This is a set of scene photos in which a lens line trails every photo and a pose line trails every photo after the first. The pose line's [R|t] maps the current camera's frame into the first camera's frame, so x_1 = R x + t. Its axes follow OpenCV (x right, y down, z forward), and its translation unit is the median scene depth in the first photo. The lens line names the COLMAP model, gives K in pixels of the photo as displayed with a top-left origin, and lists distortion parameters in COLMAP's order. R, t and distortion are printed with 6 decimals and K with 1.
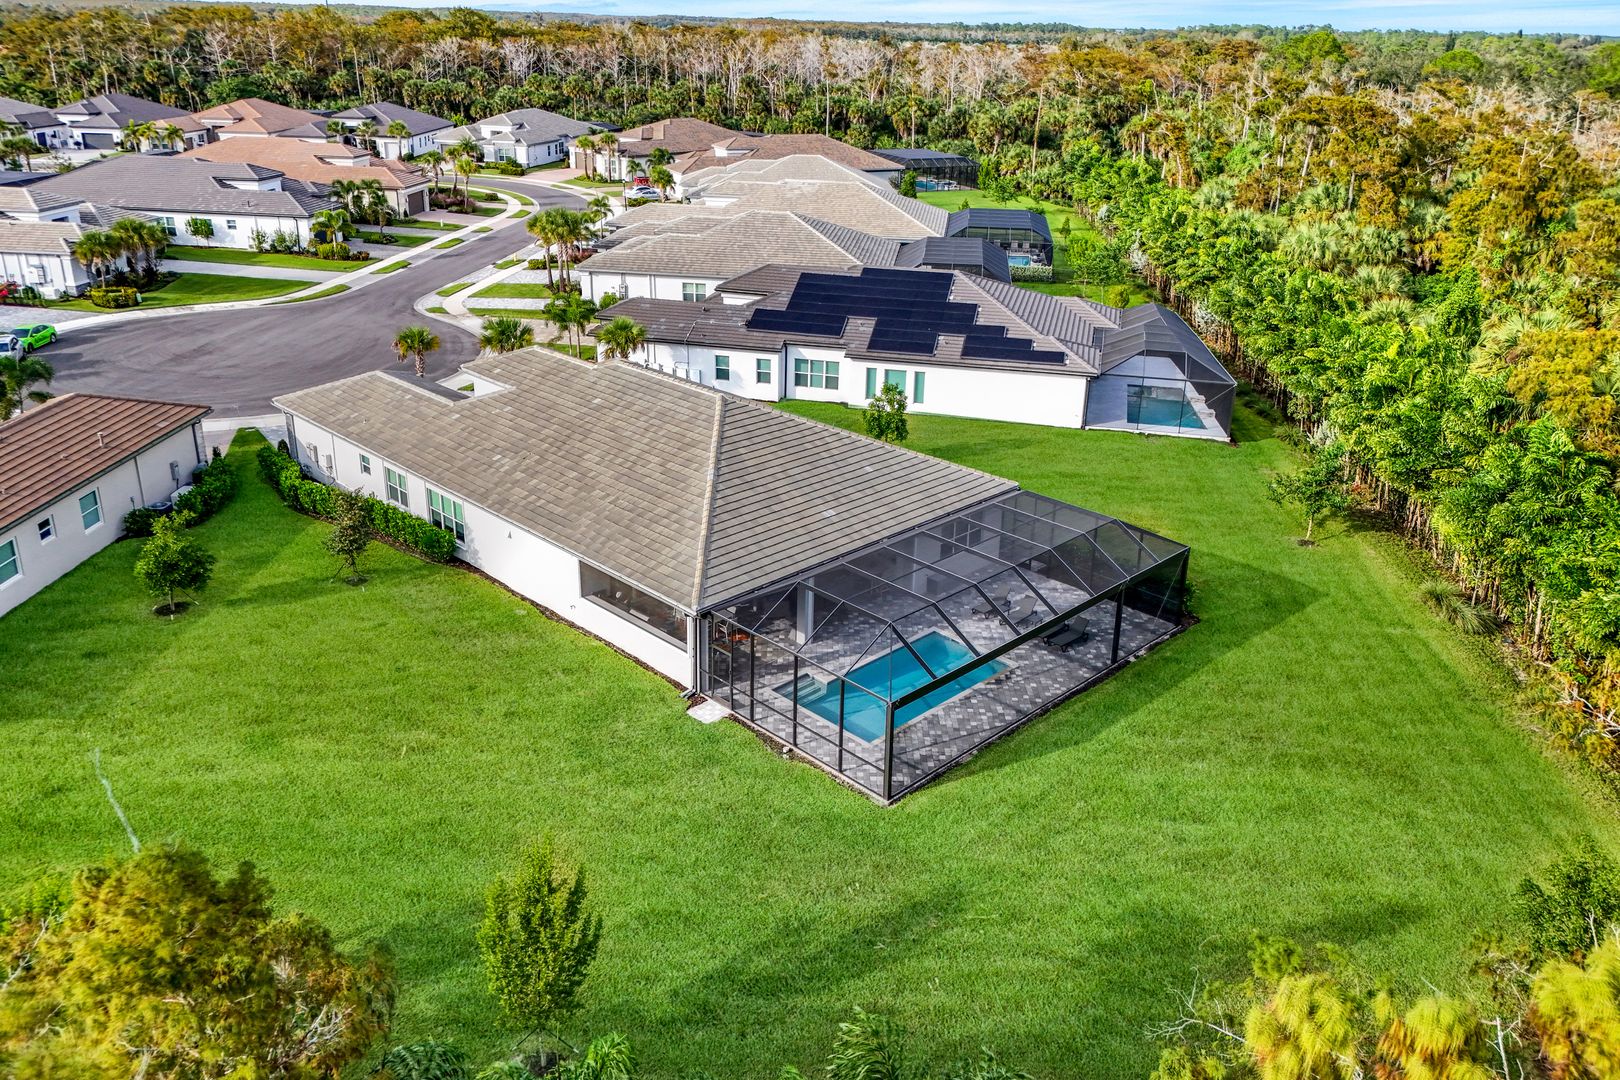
lens RADIAL K [[1227.6, 0, 826.1], [0, 1227.6, 482.7], [0, 0, 1]] dist [0.072271, -0.066579]
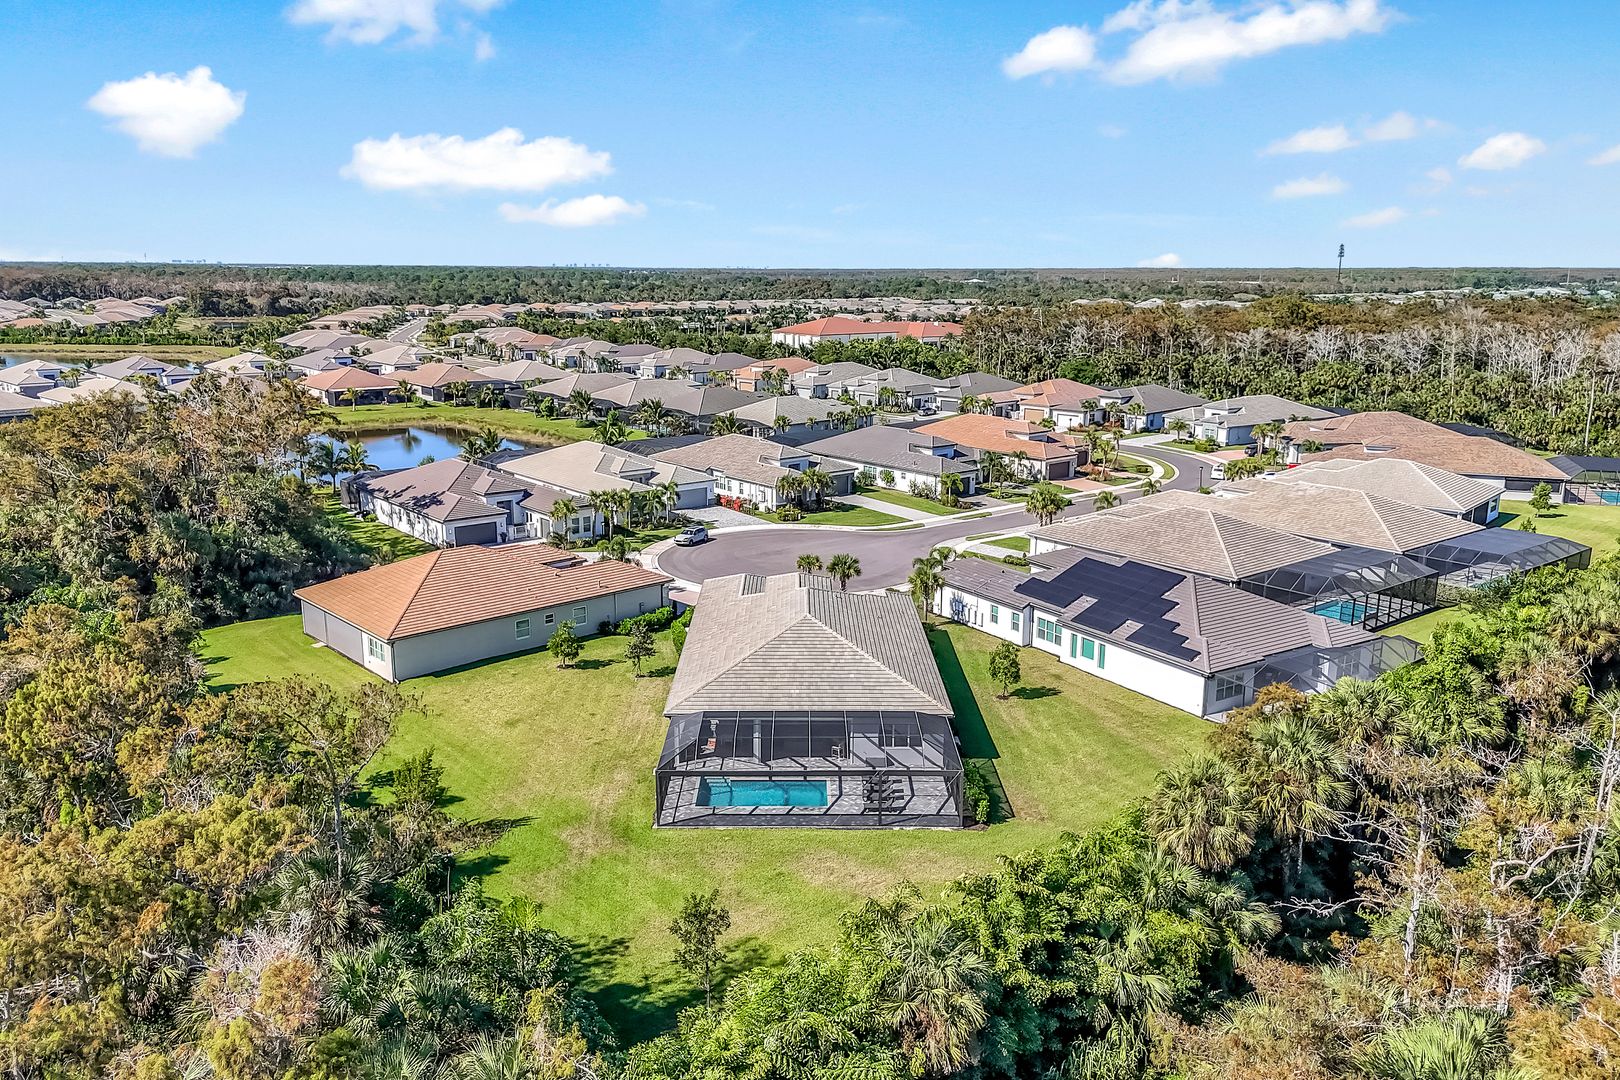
lens RADIAL K [[1193.2, 0, 810.0], [0, 1193.2, 540.0], [0, 0, 1]] dist [0.058222, -0.047834]
pose [[0.699042, 0.134421, -0.702333, 0.700496], [-0.233335, 0.971291, -0.046345, -0.065069], [0.675940, 0.196276, 0.710339, -0.104563]]
